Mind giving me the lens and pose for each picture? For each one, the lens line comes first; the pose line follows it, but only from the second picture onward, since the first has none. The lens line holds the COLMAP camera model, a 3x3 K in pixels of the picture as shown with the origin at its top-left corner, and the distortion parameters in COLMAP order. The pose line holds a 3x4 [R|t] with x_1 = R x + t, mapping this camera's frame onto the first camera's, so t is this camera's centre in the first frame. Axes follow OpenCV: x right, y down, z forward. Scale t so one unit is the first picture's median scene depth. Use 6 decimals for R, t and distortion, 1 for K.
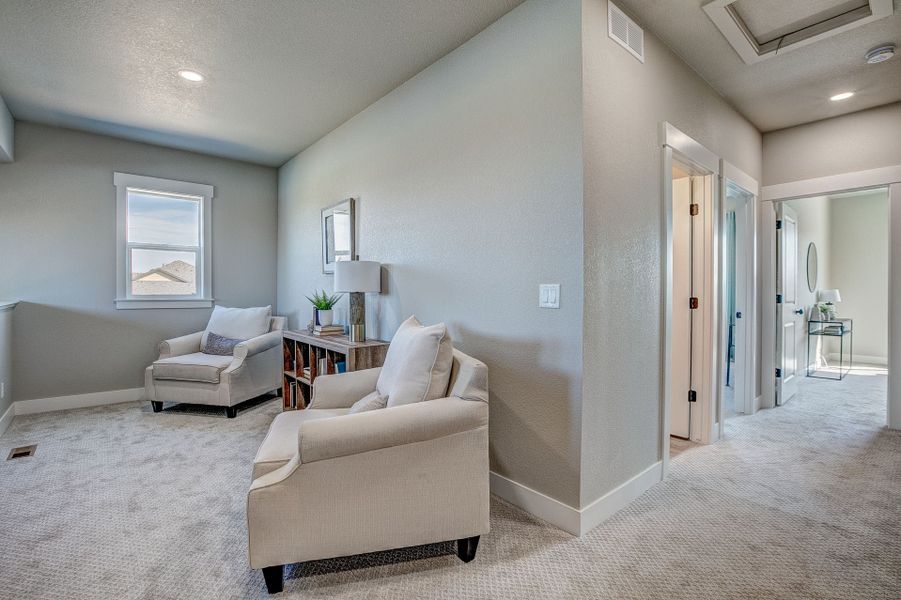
lens RADIAL K [[432.5, 0, 448.5], [0, 432.5, 299.7], [0, 0, 1]] dist [-0.031002, 0.006963]
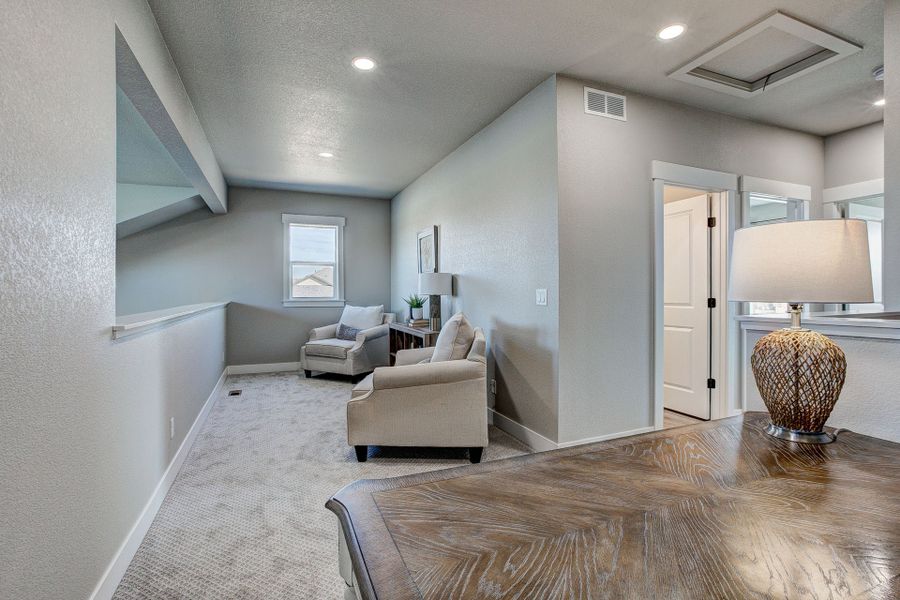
lens RADIAL K [[432.0, 0, 452.5], [0, 432.0, 298.5], [0, 0, 1]] dist [-0.031002, 0.006963]
pose [[0.960552, -0.002666, -0.278086, 0.225528], [0.000835, 0.999977, -0.006702, 0.003487], [0.278098, 0.006205, 0.960533, -0.310883]]
